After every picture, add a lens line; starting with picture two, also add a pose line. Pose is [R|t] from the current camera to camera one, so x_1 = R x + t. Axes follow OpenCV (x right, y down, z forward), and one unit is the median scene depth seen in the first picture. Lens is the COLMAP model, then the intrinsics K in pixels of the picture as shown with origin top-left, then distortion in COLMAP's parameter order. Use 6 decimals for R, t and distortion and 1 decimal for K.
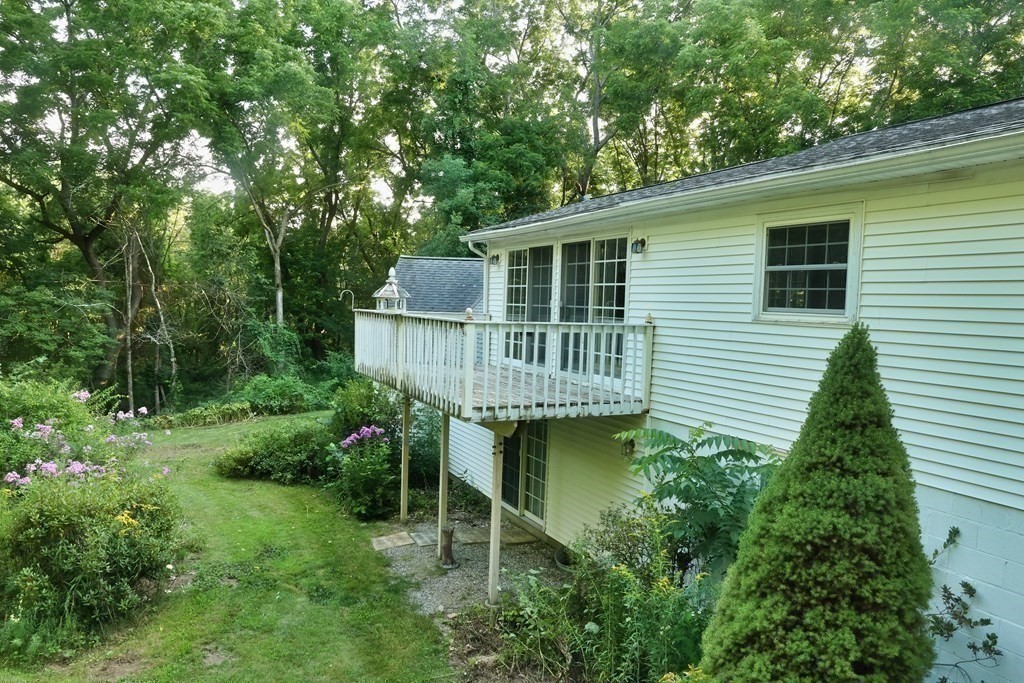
lens RADIAL K [[704.4, 0, 518.2], [0, 704.4, 335.2], [0, 0, 1]] dist [-0.085511, 0.058704]
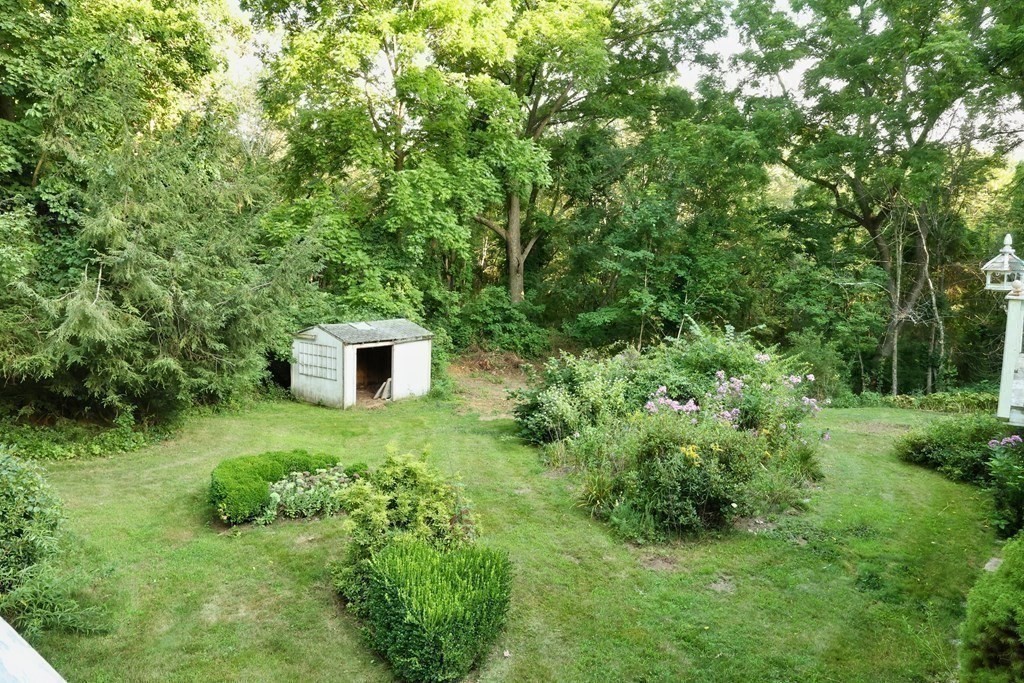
lens RADIAL K [[704.4, 0, 518.2], [0, 704.4, 335.2], [0, 0, 1]] dist [-0.085511, 0.058704]
pose [[0.452433, 0.072522, -0.888845, 0.191344], [-0.050123, 0.997180, 0.055848, 0.004115], [0.890389, 0.019284, 0.454792, 0.082103]]
